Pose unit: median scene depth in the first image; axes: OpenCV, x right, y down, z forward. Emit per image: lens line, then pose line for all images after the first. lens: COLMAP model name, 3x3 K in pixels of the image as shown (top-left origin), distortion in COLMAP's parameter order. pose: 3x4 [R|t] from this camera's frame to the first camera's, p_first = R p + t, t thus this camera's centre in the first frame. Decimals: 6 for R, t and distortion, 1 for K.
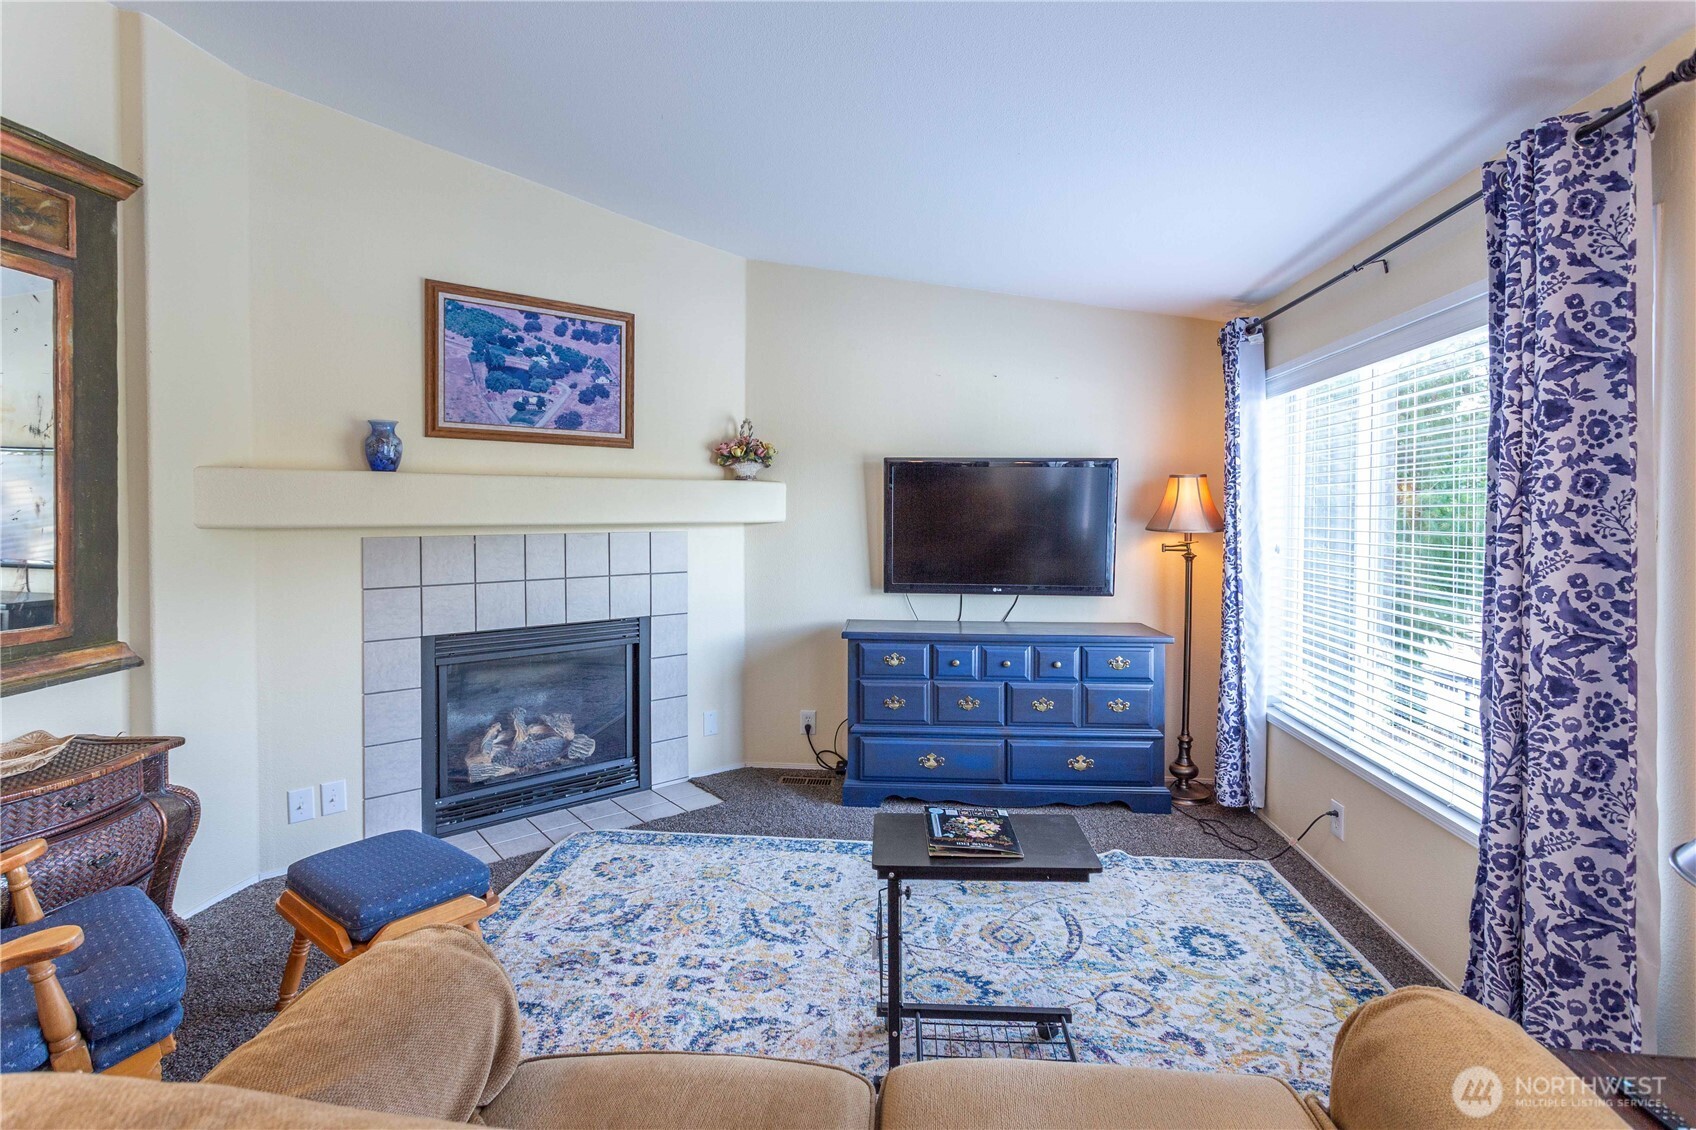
lens RADIAL K [[823.9, 0, 835.7], [0, 823.9, 516.9], [0, 0, 1]] dist [-0.005235, 0.001034]
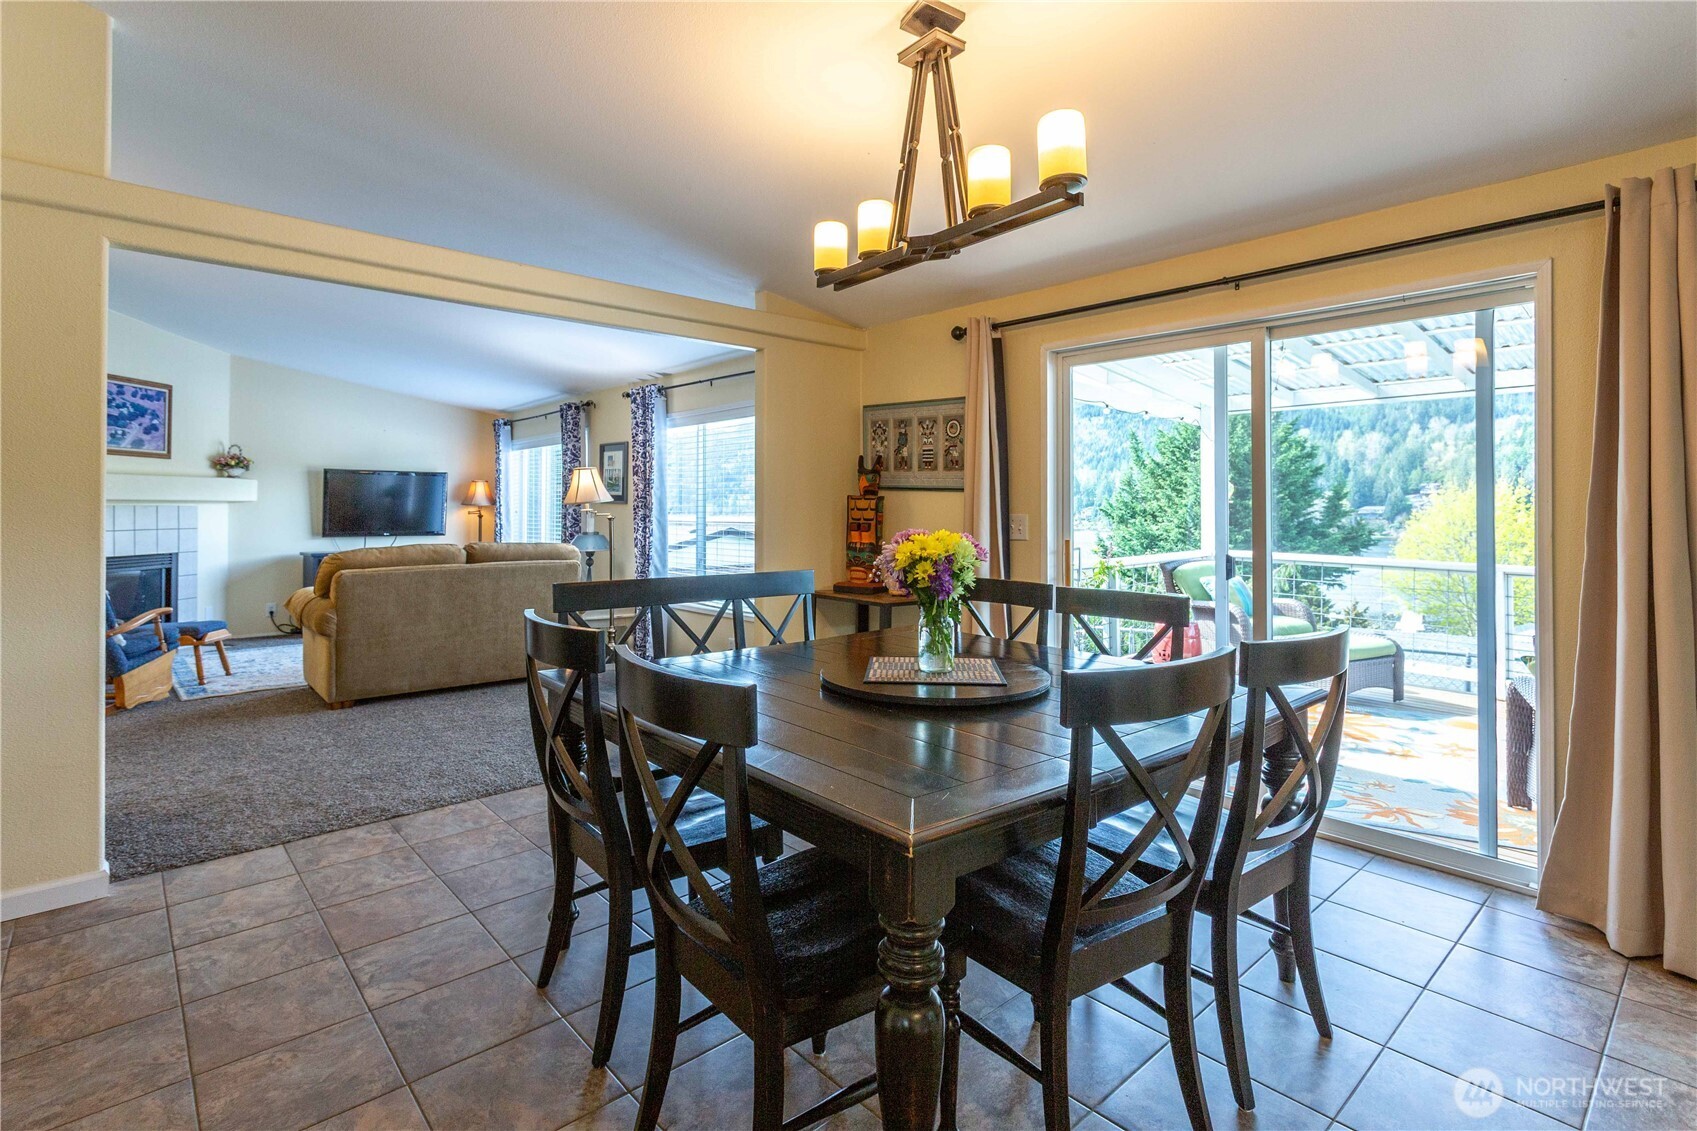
lens RADIAL K [[824.4, 0, 870.3], [0, 824.4, 509.4], [0, 0, 1]] dist [-0.005235, 0.001034]
pose [[0.649563, -0.002071, 0.760305, -0.639403], [0.006655, 0.999973, -0.002962, 0.044375], [-0.760279, 0.006984, 0.649559, -1.382584]]
